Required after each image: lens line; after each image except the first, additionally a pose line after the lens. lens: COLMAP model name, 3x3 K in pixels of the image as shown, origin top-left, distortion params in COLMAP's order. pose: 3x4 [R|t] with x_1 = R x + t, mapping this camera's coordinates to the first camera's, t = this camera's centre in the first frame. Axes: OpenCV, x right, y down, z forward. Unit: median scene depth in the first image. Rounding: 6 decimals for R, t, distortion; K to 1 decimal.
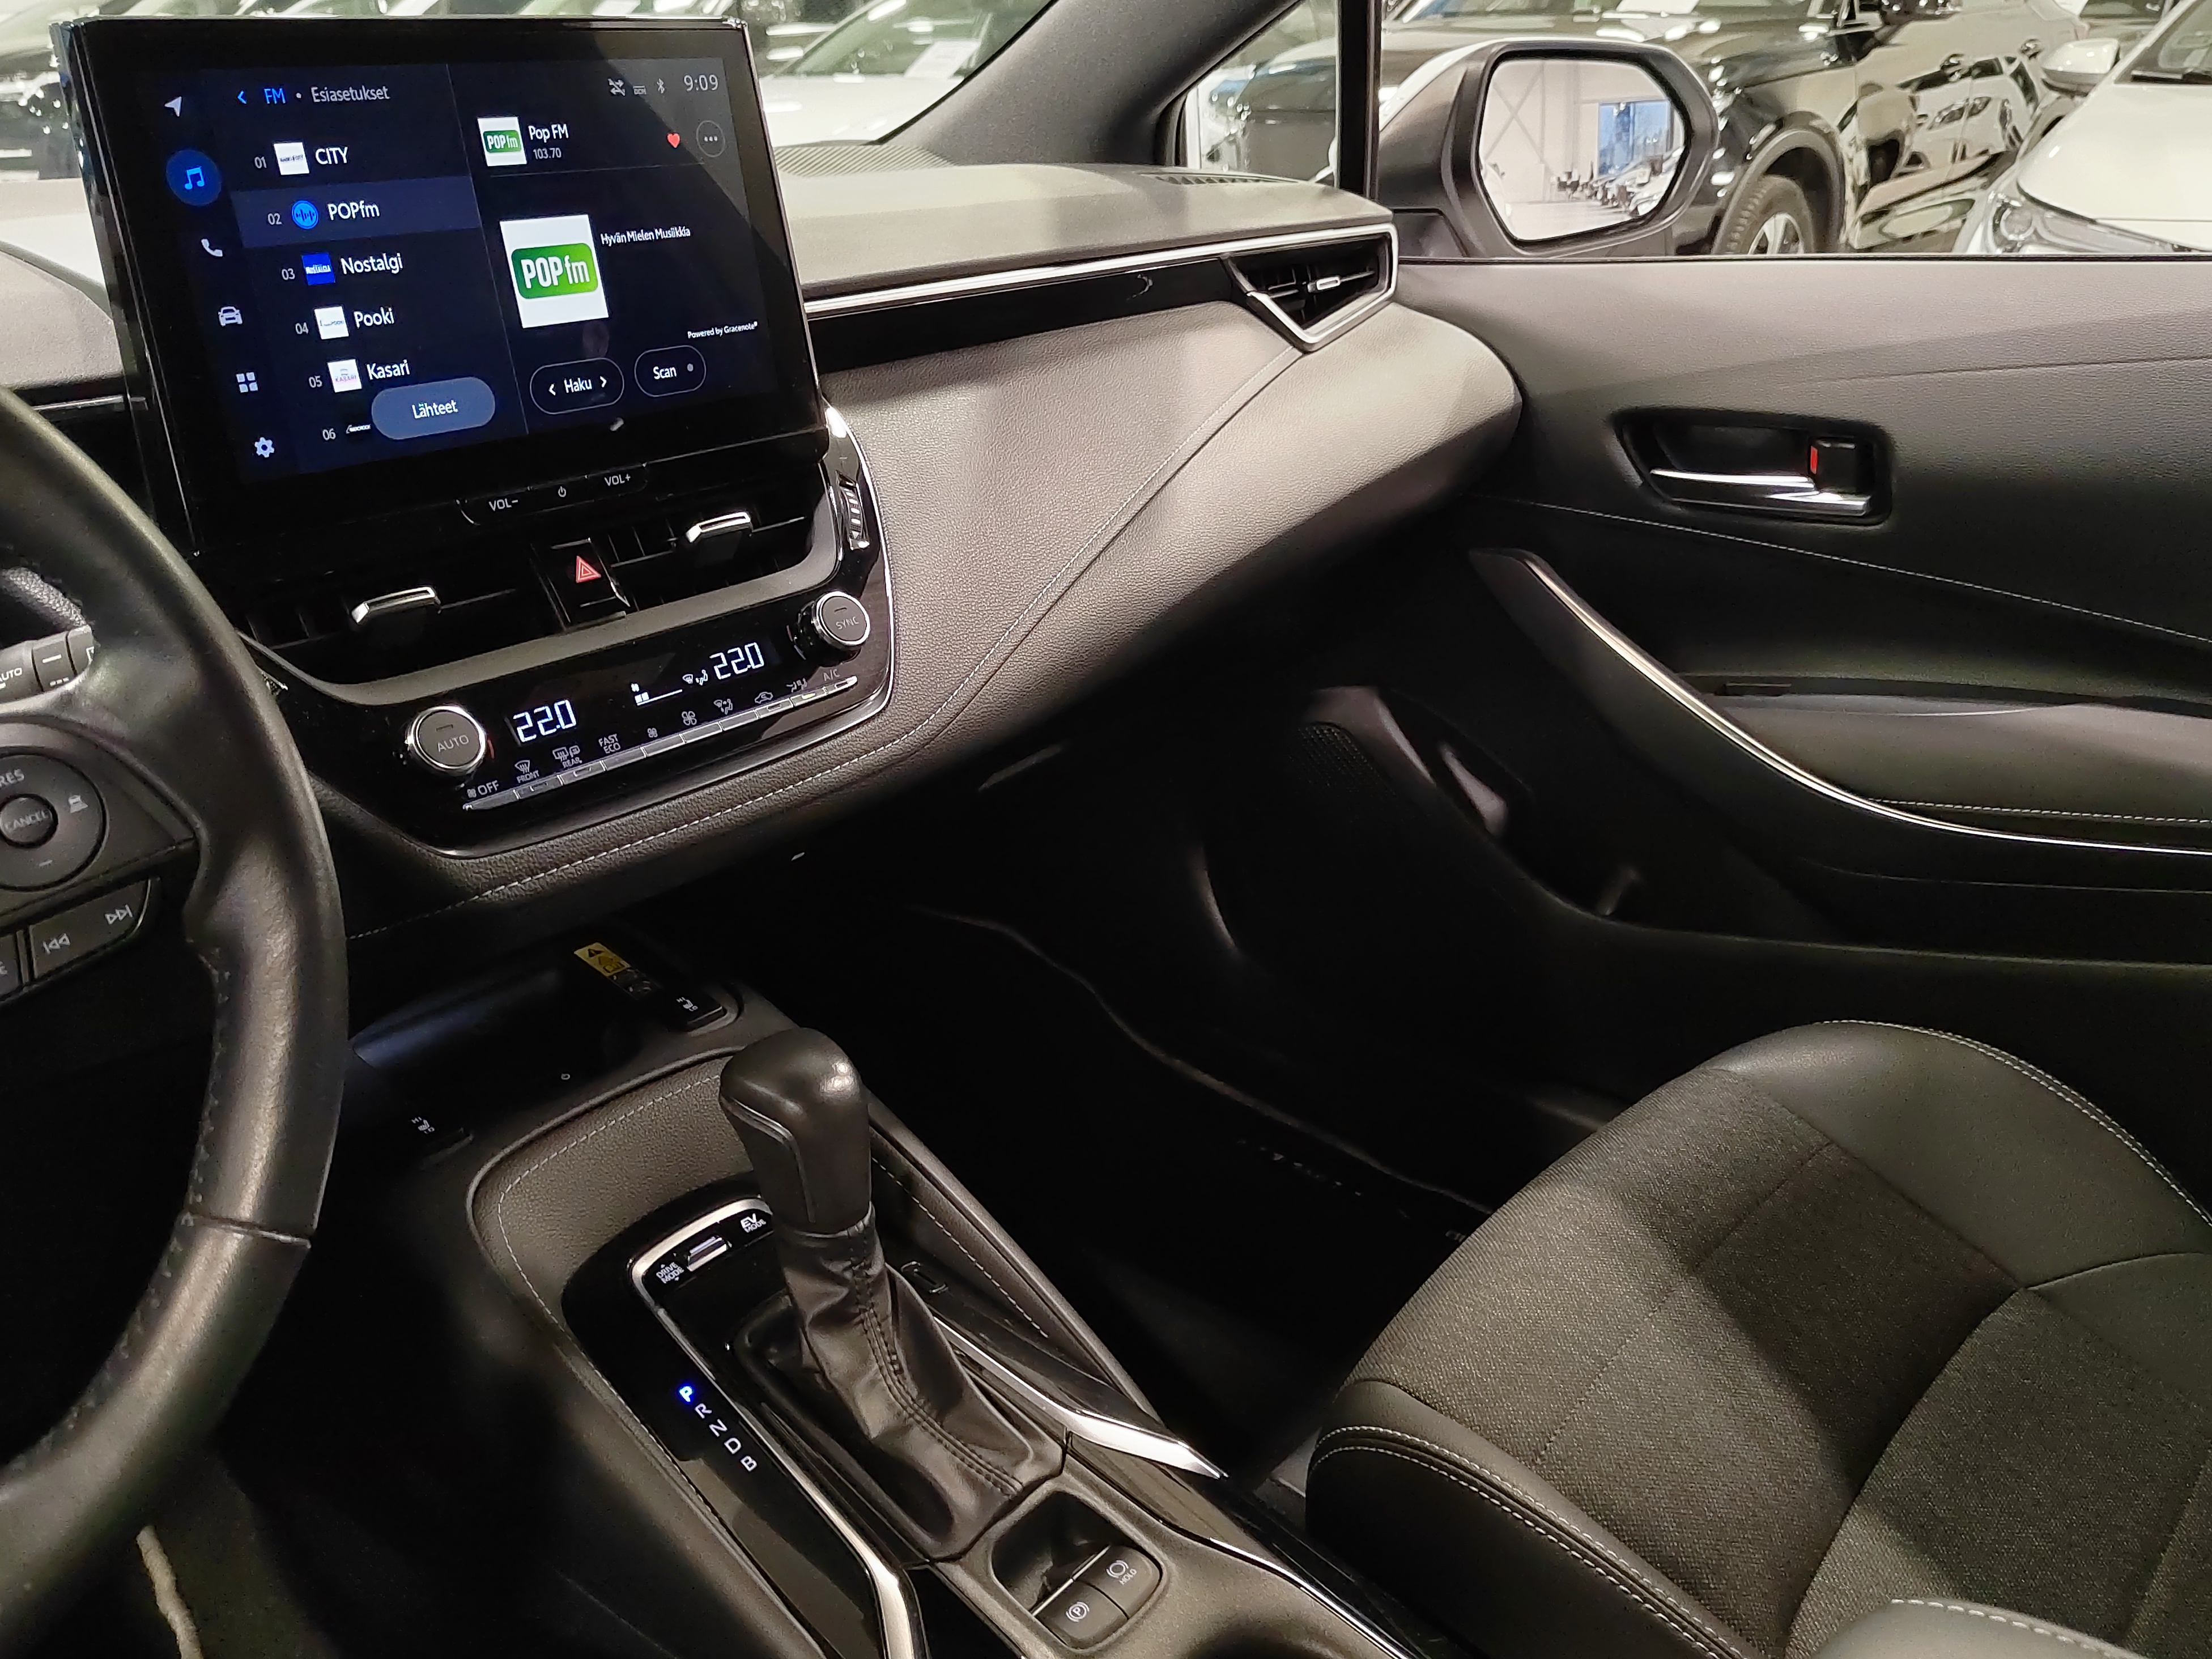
lens RADIAL K [[1810.0, 0, 1117.9], [0, 1810.0, 837.6], [0, 0, 1]] dist [0.051221, -0.051179]
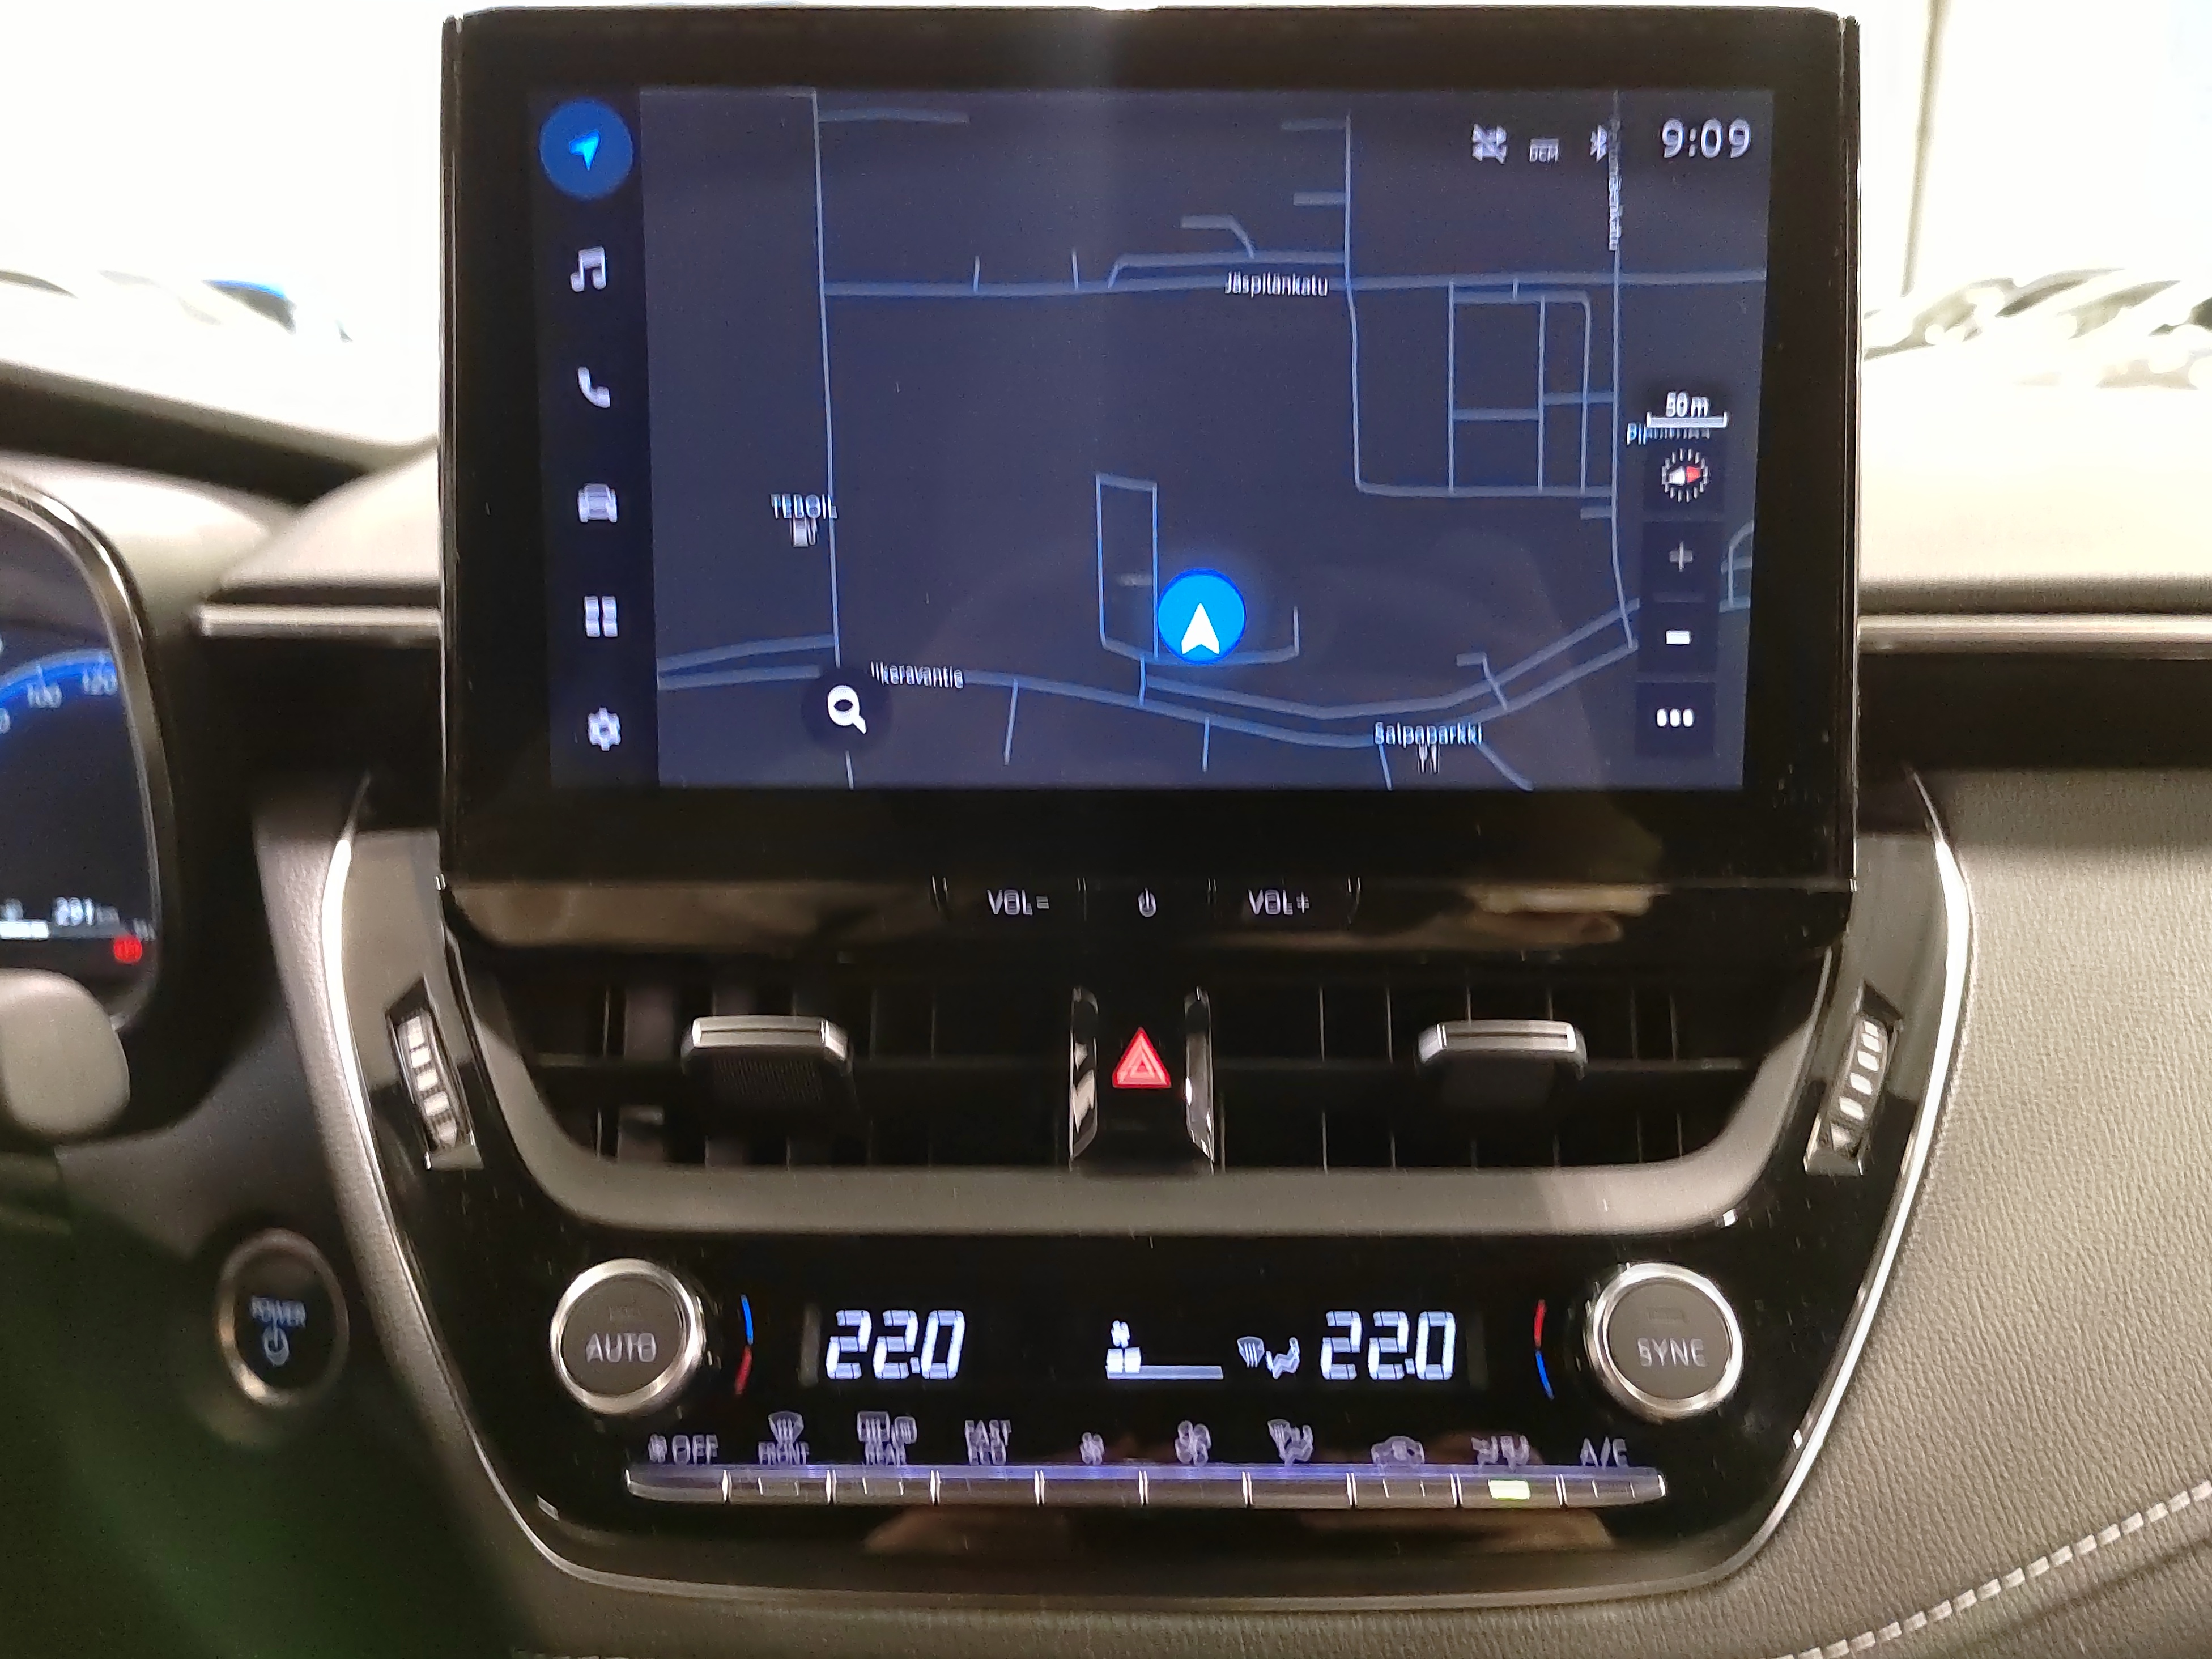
lens RADIAL K [[1810.0, 0, 1106.0], [0, 1810.0, 835.5], [0, 0, 1]] dist [0.051221, -0.051179]
pose [[0.648098, 0.202227, -0.734216, 0.050813], [-0.316935, 0.948265, -0.018578, -0.191685], [0.692475, 0.244739, 0.678661, 0.633794]]
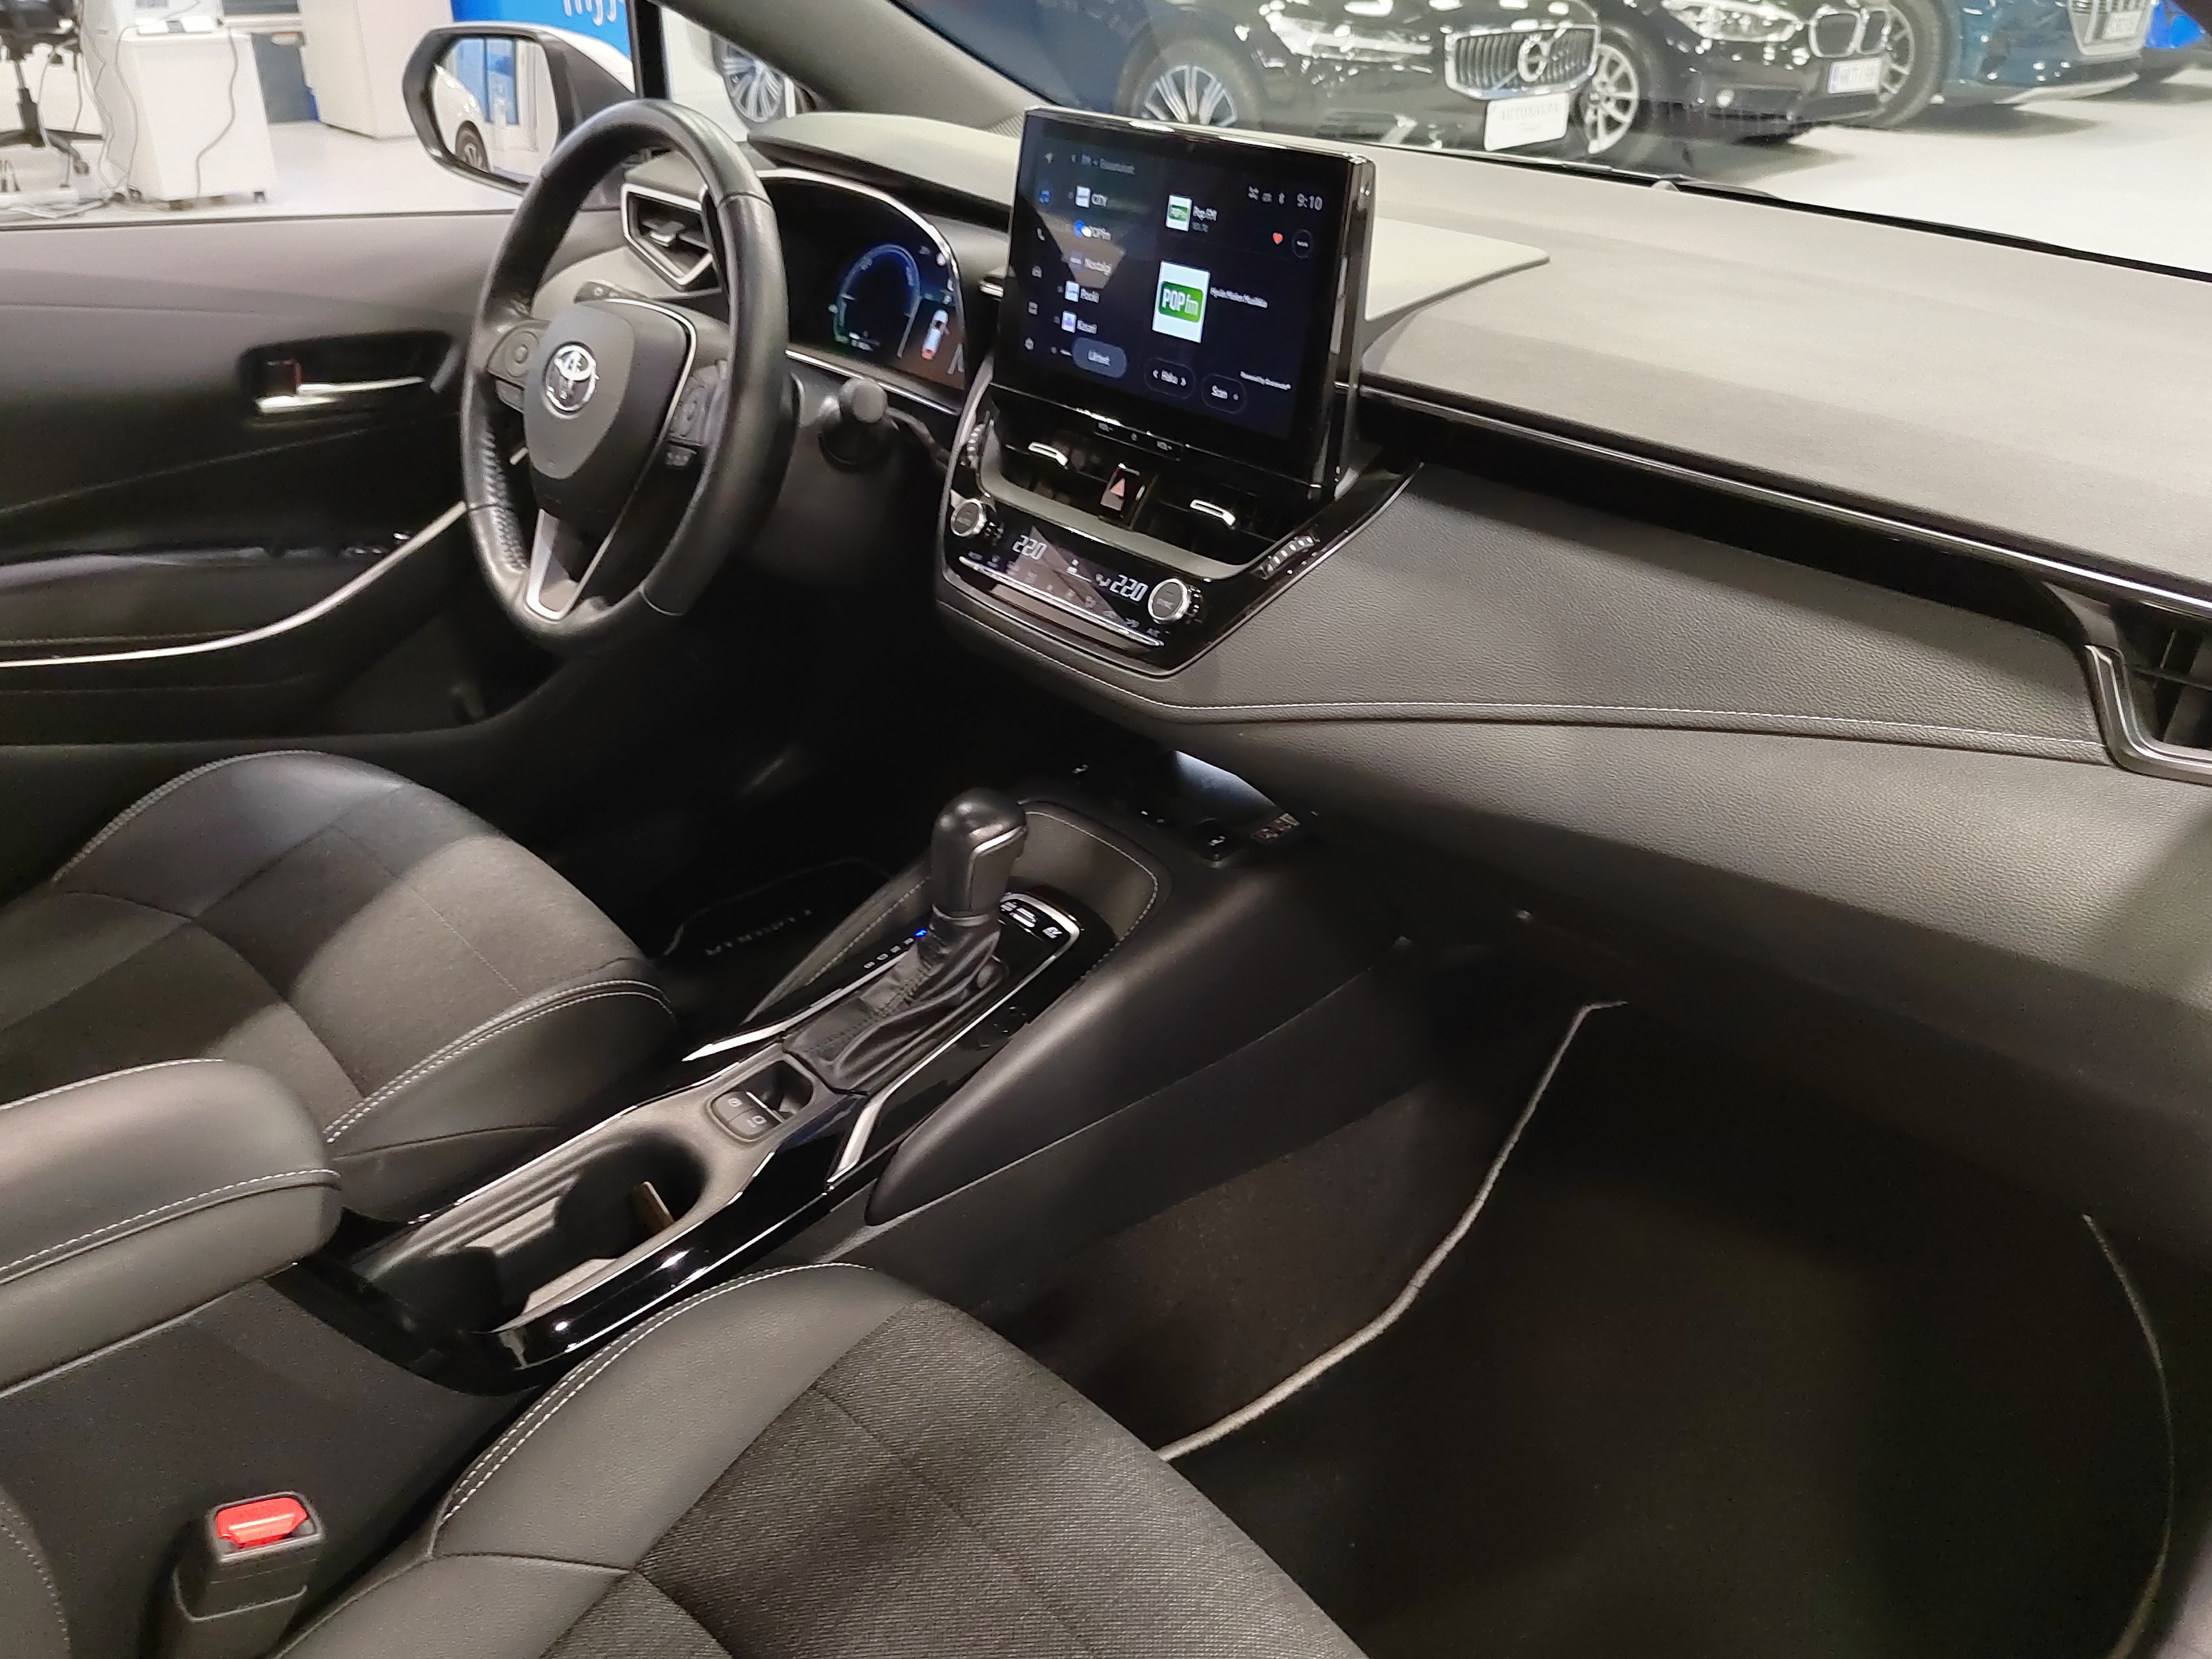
lens RADIAL K [[1810.0, 0, 1055.6], [0, 1810.0, 826.1], [0, 0, 1]] dist [0.051221, -0.051179]
pose [[-0.148755, 0.474242, -0.867736, 1.150898], [-0.409187, 0.769331, 0.490607, -0.644027], [0.900243, 0.428047, 0.079612, 0.941097]]
